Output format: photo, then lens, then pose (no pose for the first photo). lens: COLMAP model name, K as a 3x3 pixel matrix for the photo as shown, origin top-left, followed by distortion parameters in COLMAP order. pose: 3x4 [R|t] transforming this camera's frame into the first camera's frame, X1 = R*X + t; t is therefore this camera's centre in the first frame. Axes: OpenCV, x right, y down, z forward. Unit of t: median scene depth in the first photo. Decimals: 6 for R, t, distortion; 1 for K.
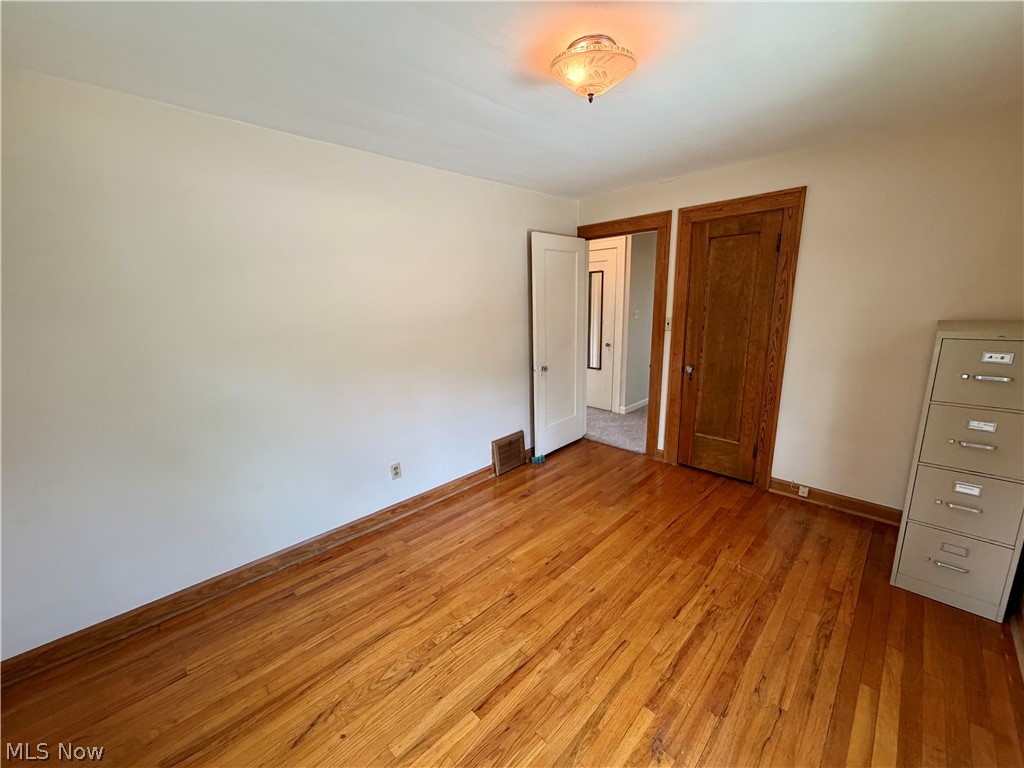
lens RADIAL K [[410.2, 0, 509.9], [0, 410.2, 387.7], [0, 0, 1]] dist [0.000585, -0.000116]
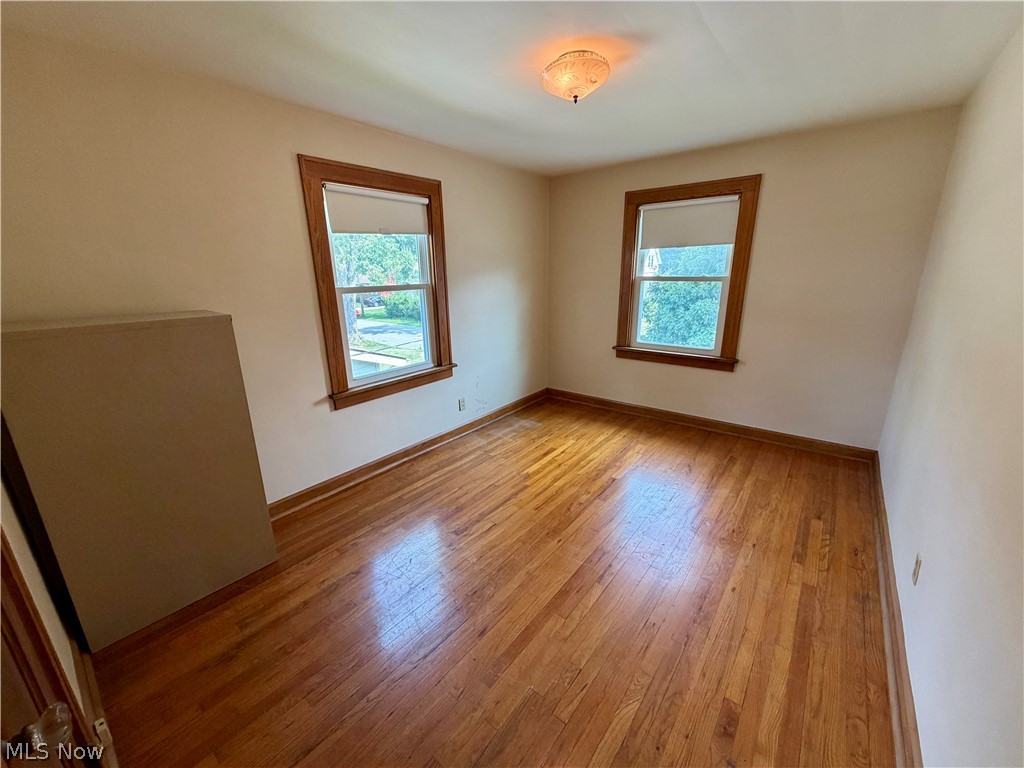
lens RADIAL K [[405.9, 0, 512.0], [0, 405.9, 384.0], [0, 0, 1]] dist [0.000351, -0.000026]
pose [[-0.992756, 0.073349, -0.095155, 0.500773], [0.018355, 0.875307, 0.483219, -0.485460], [0.118734, 0.477972, -0.870313, 2.165595]]
